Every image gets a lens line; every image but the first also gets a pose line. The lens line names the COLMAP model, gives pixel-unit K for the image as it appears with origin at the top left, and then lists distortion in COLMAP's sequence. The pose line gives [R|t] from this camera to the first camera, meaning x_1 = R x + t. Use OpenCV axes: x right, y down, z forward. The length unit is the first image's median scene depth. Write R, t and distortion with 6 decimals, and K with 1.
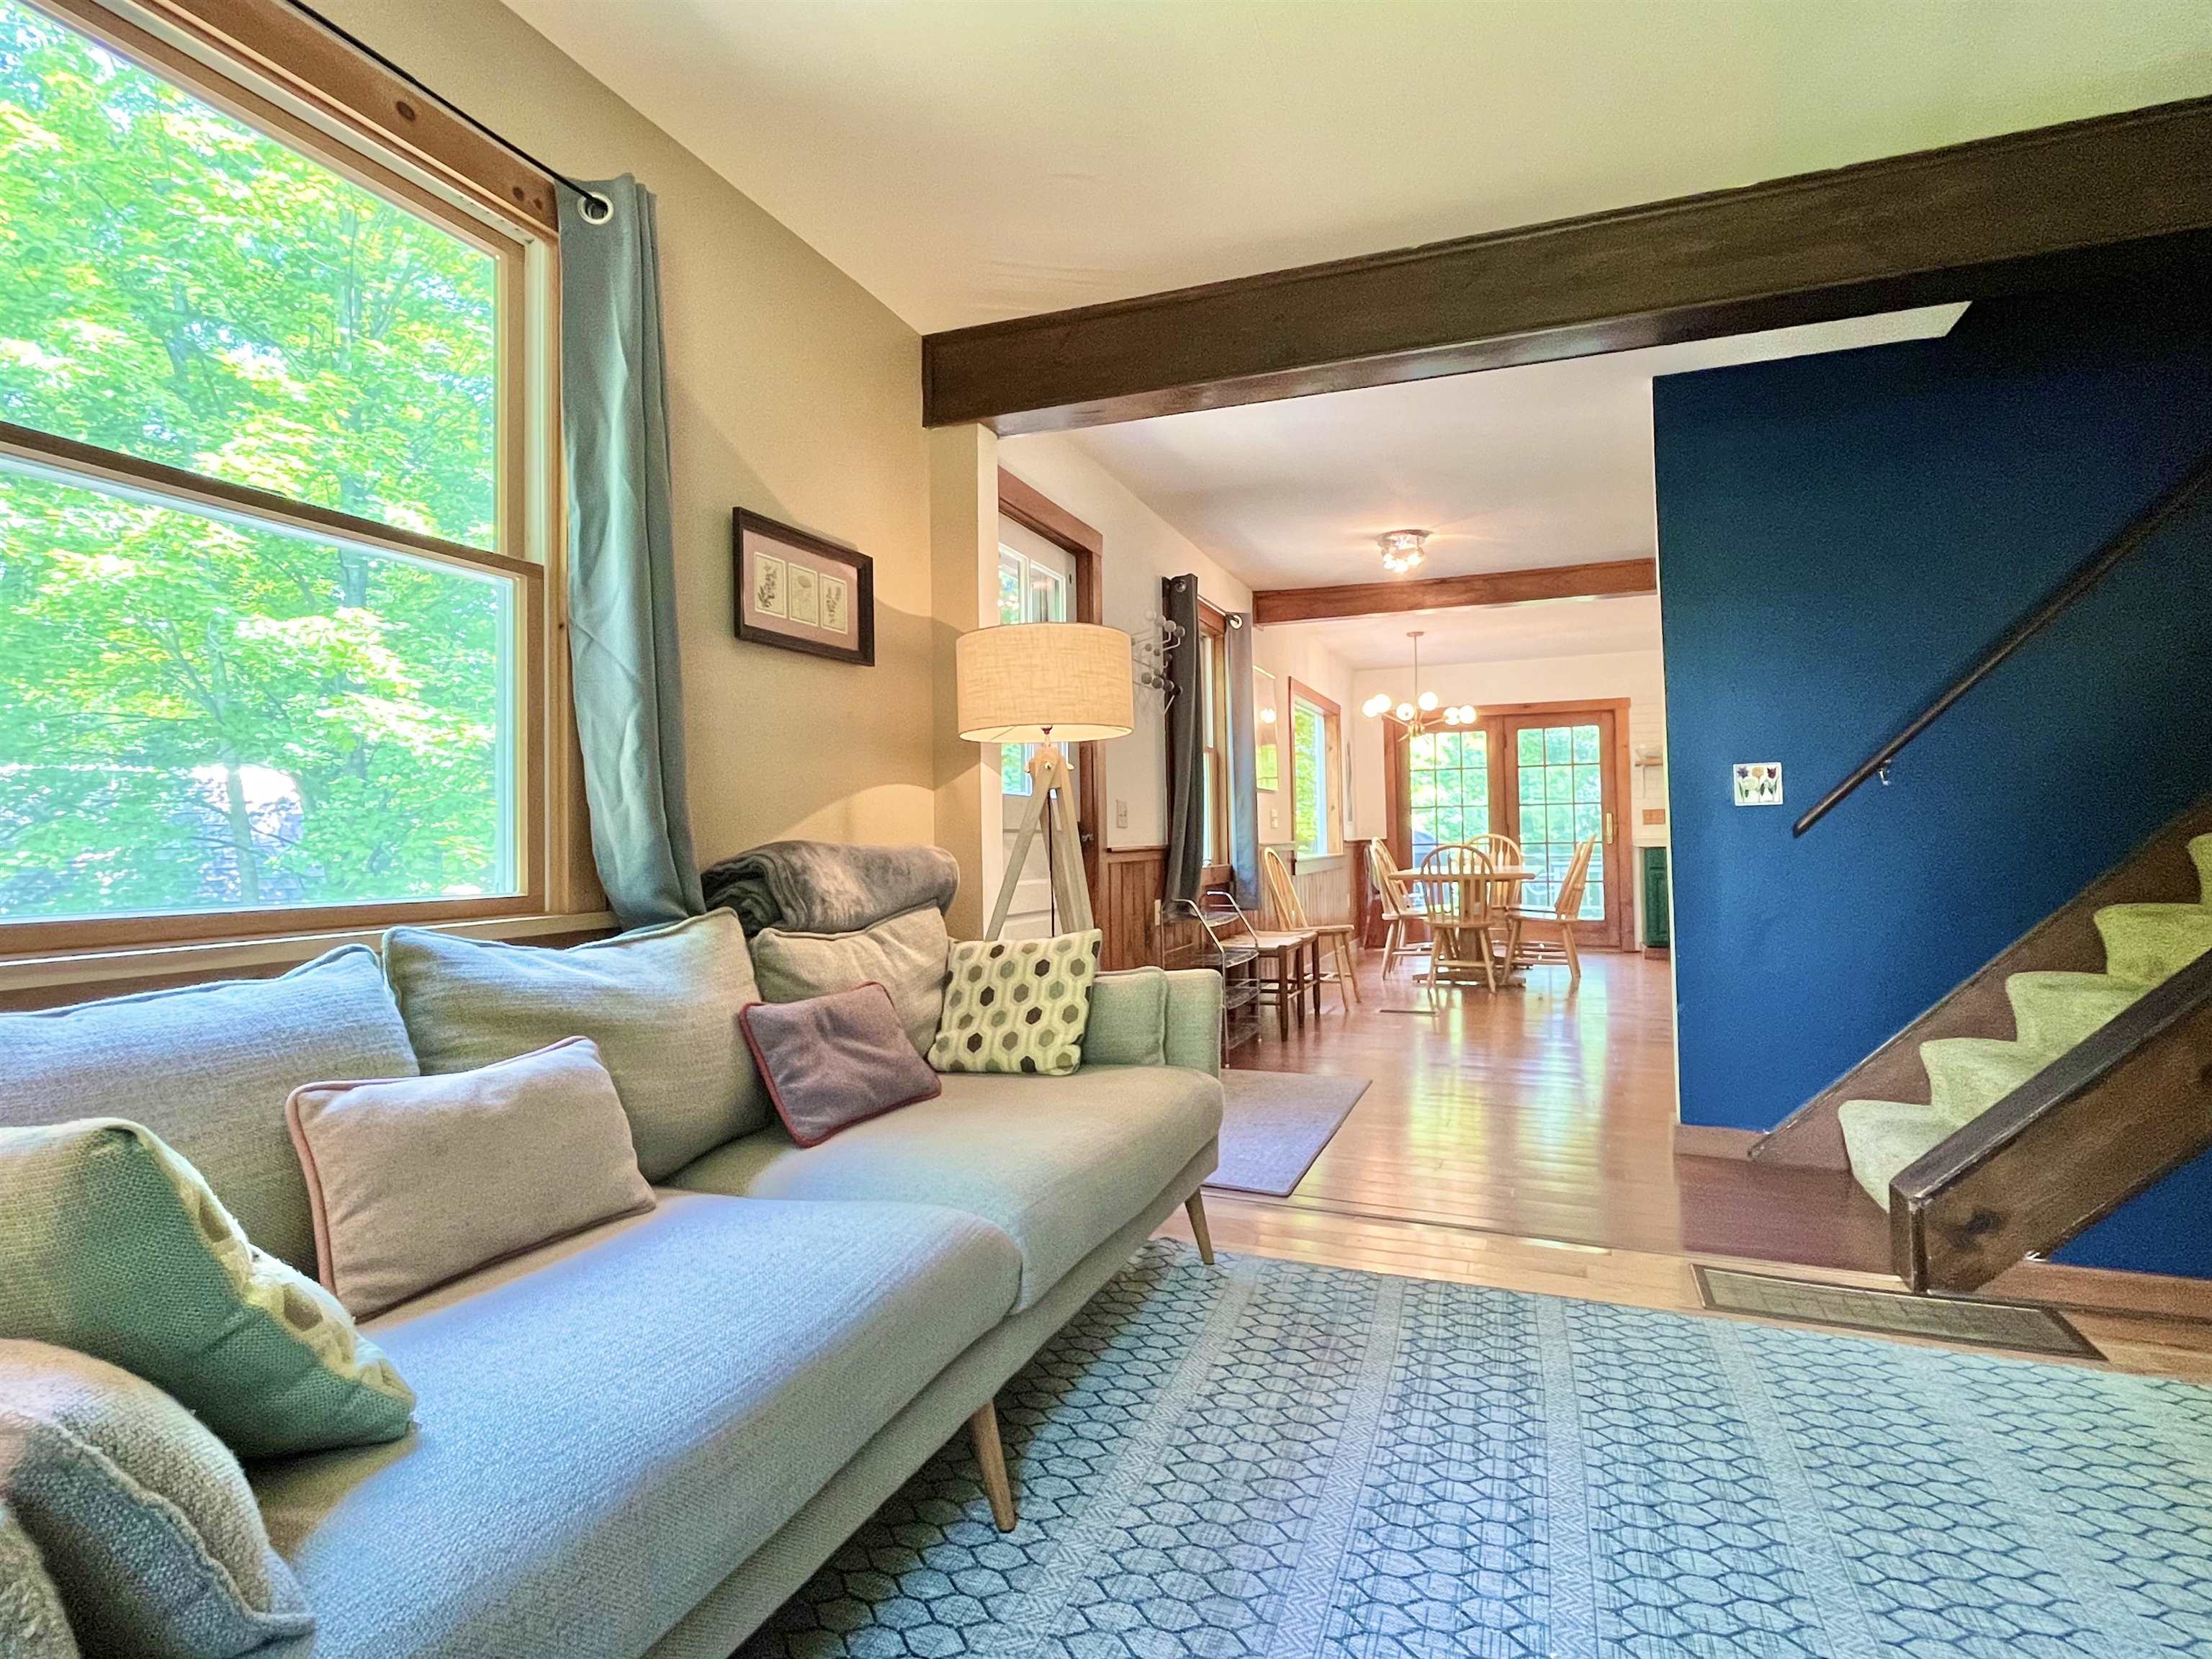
lens RADIAL K [[1121.0, 0, 1107.8], [0, 1121.0, 815.2], [0, 0, 1]] dist [-0.002059, 0.000015]
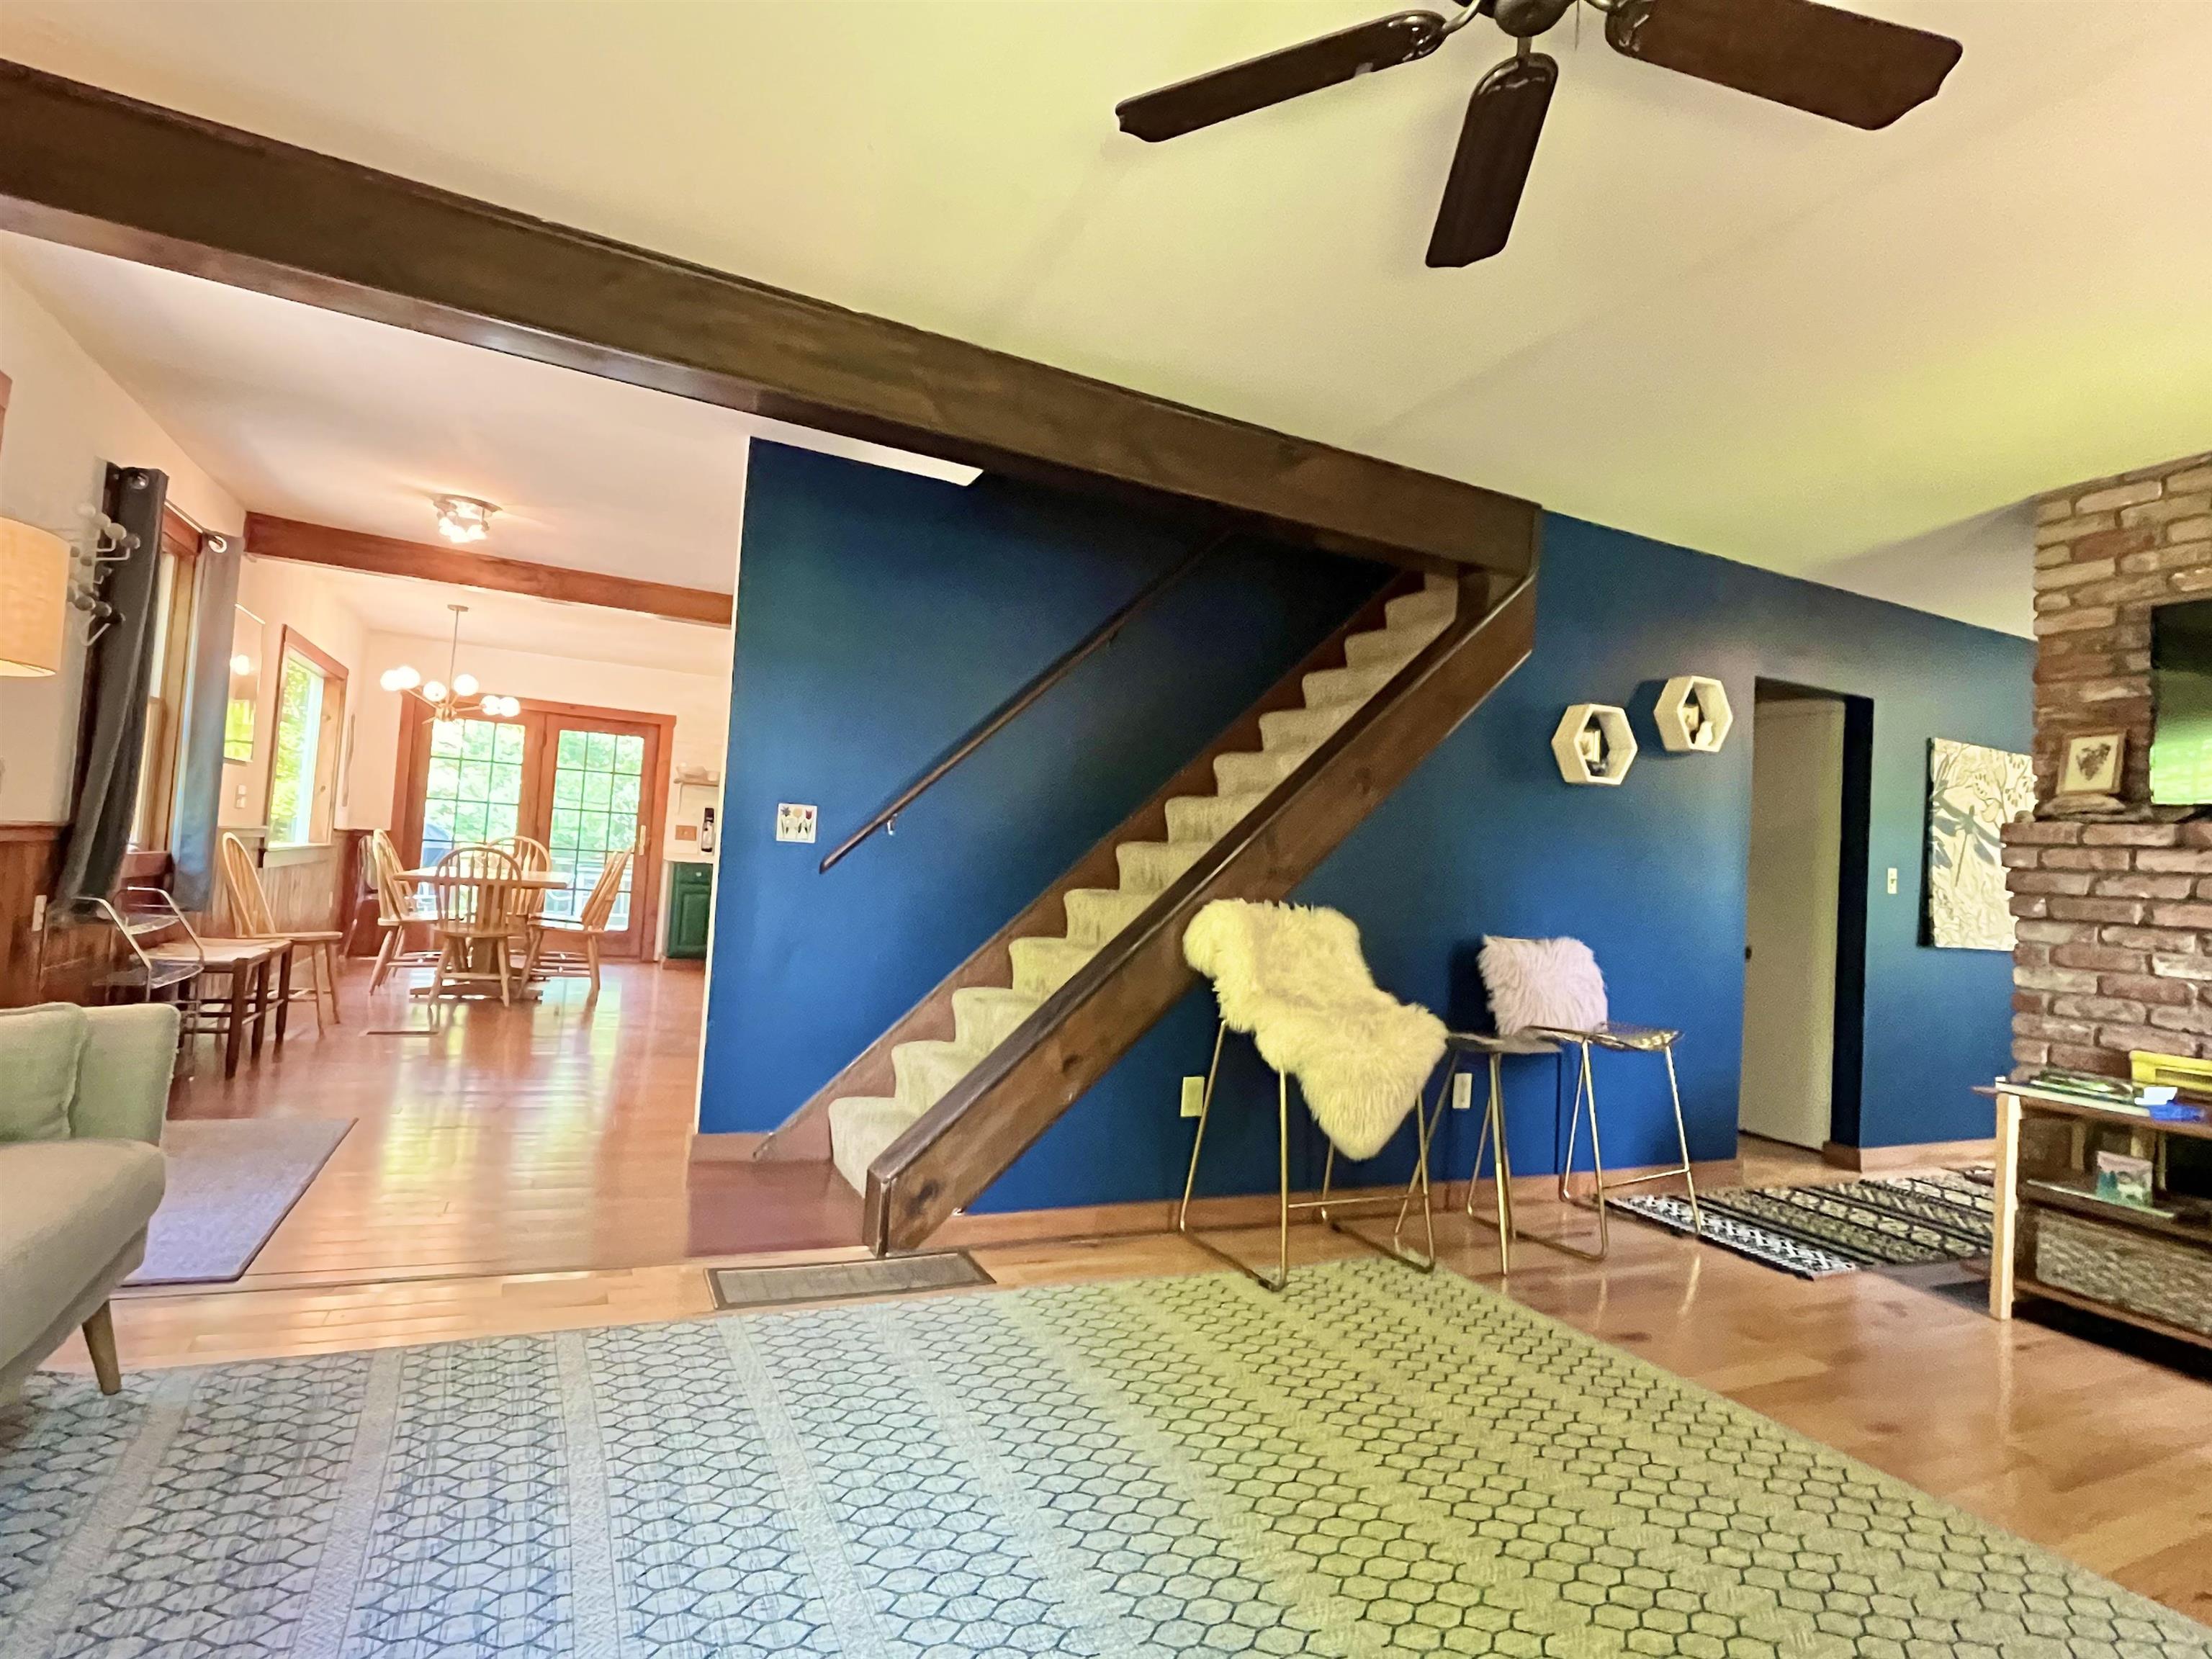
lens RADIAL K [[1121.0, 0, 1105.7], [0, 1121.0, 816.3], [0, 0, 1]] dist [-0.002059, 0.000015]
pose [[0.676673, 0.097235, 0.729835, -0.041089], [-0.095624, 0.994452, -0.043830, -0.018170], [-0.730048, -0.040131, 0.682217, 0.004826]]
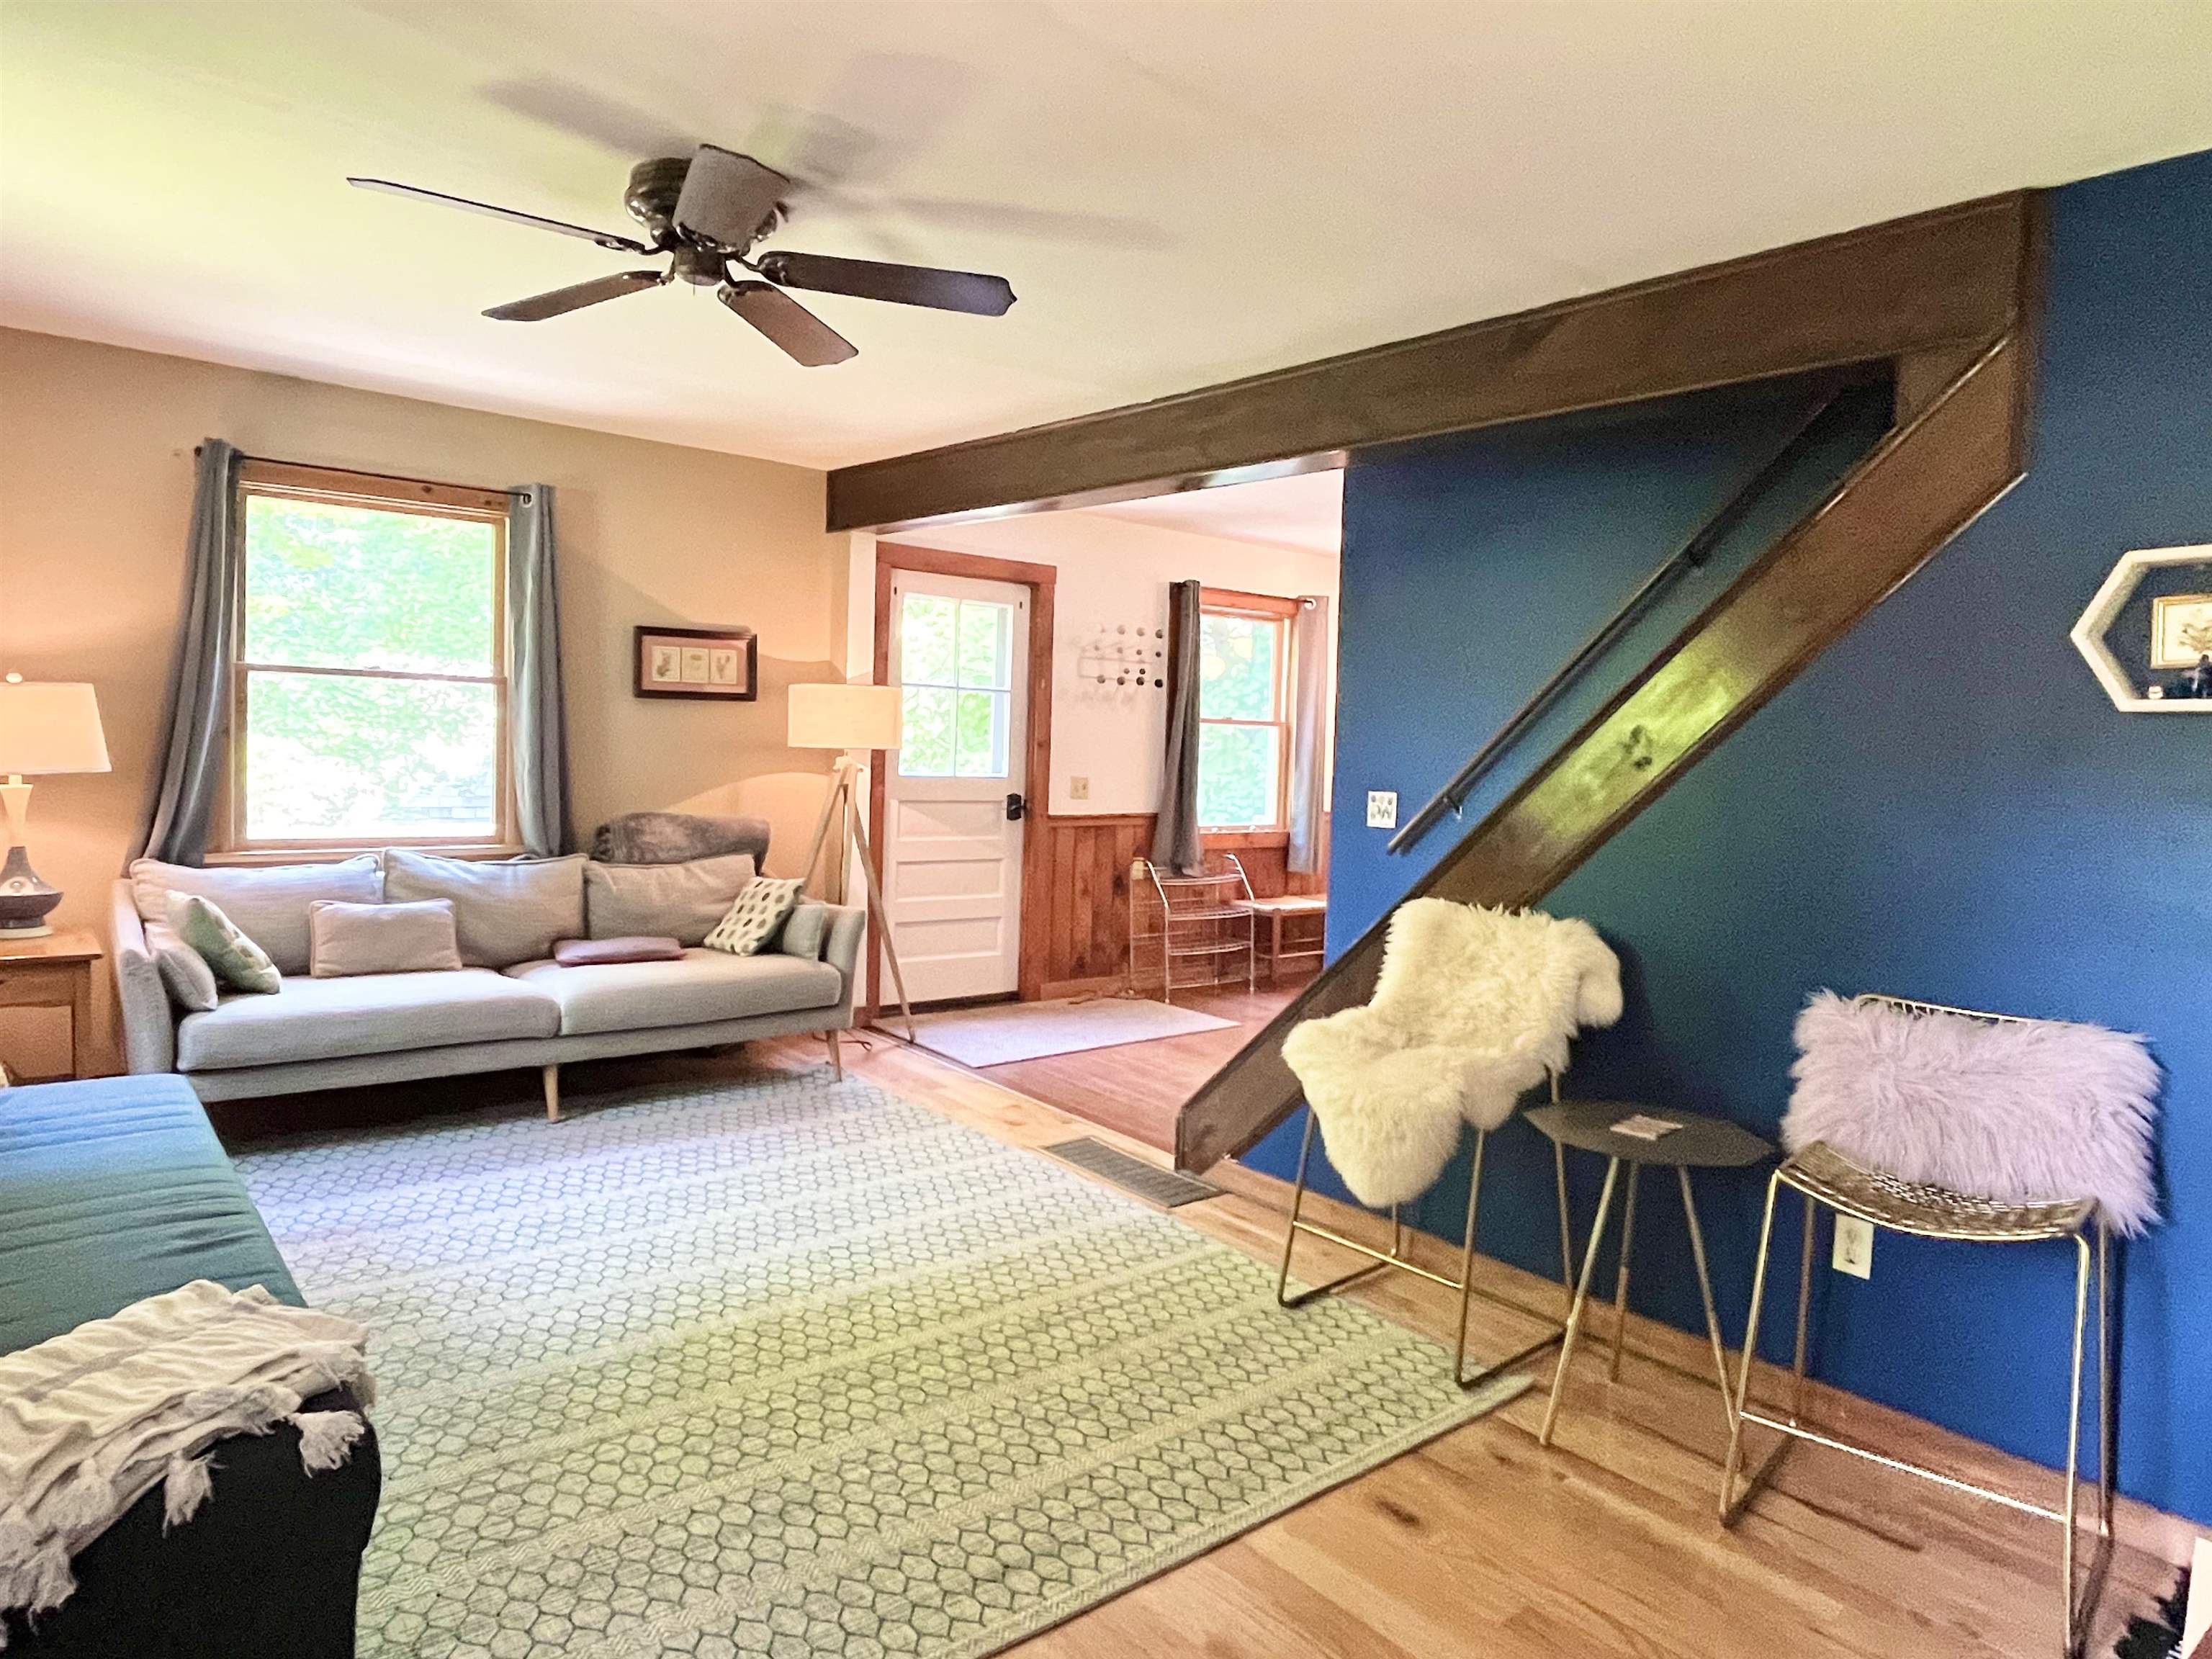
lens RADIAL K [[1344.9, 0, 1110.9], [0, 1344.9, 815.6], [0, 0, 1]] dist [0.001676, -0.001506]
pose [[0.880733, 0.074545, -0.467710, 1.227686], [-0.038459, 0.995531, 0.086251, -0.165111], [0.472049, -0.057976, 0.879664, -0.499938]]
